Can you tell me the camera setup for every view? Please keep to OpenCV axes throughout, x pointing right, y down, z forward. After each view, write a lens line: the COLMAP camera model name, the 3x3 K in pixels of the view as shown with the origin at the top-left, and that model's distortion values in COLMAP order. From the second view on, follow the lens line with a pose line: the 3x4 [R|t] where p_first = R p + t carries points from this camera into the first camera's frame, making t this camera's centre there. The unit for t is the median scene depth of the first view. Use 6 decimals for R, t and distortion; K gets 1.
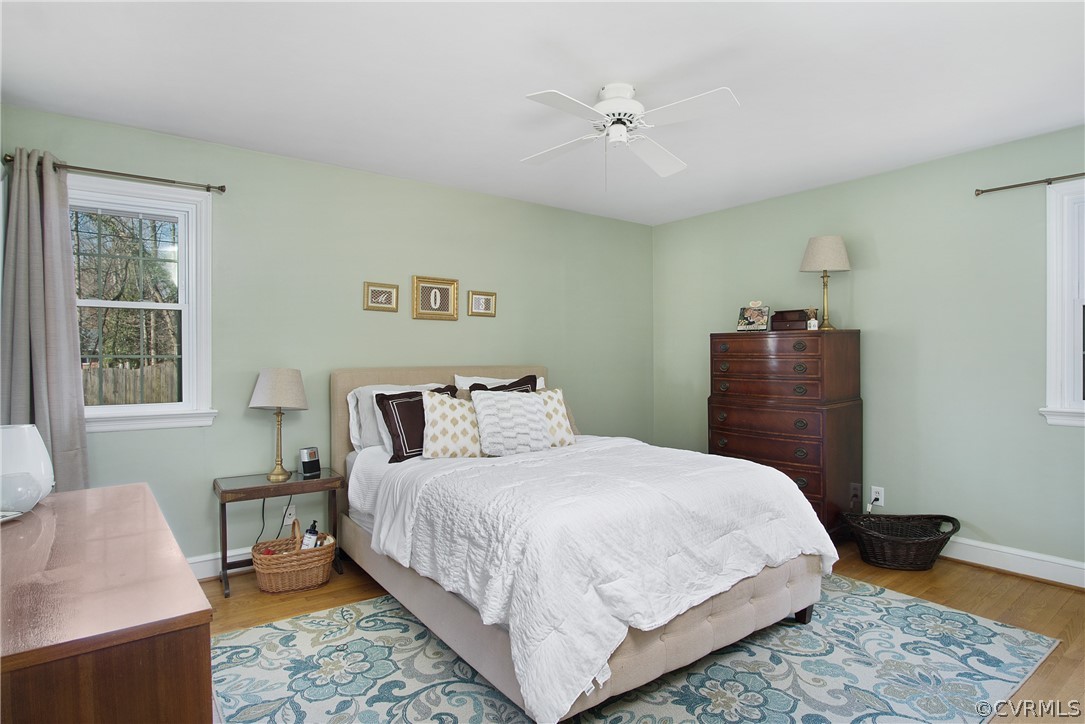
lens RADIAL K [[591.7, 0, 533.7], [0, 591.7, 361.1], [0, 0, 1]] dist [-0.007860, 0.001972]
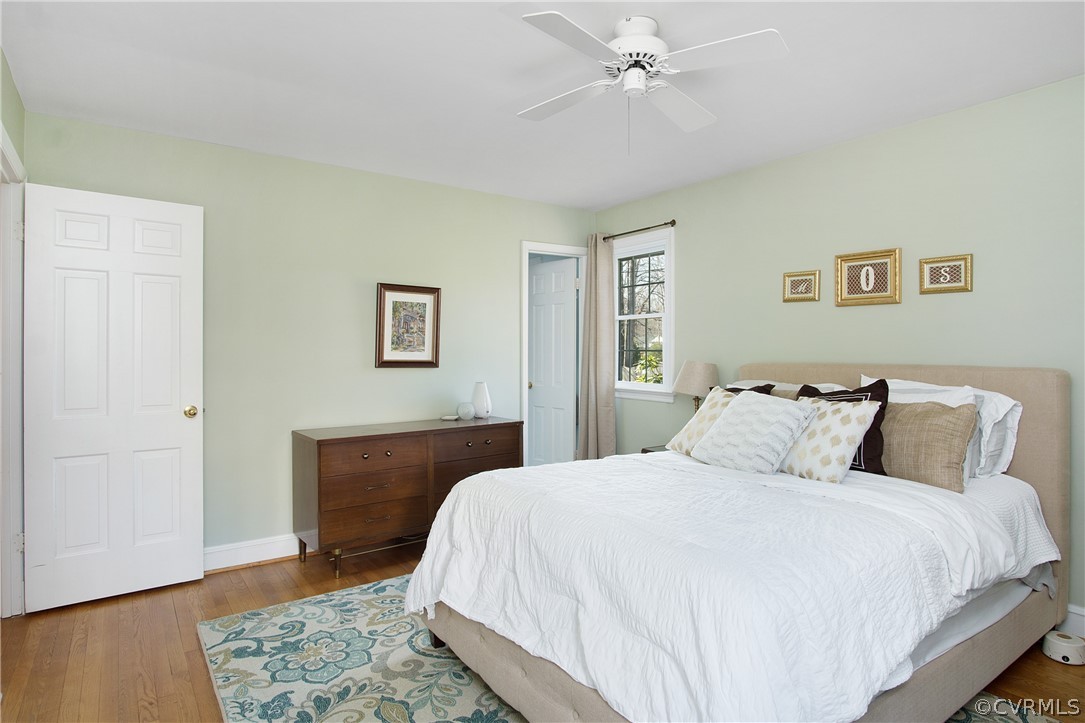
lens RADIAL K [[591.7, 0, 534.6], [0, 591.7, 360.2], [0, 0, 1]] dist [-0.007860, 0.001972]
pose [[-0.028789, 0.008772, -0.999547, 1.526627], [-0.000971, 0.999961, 0.008803, 0.000914], [0.999585, 0.001224, -0.028779, 1.321985]]
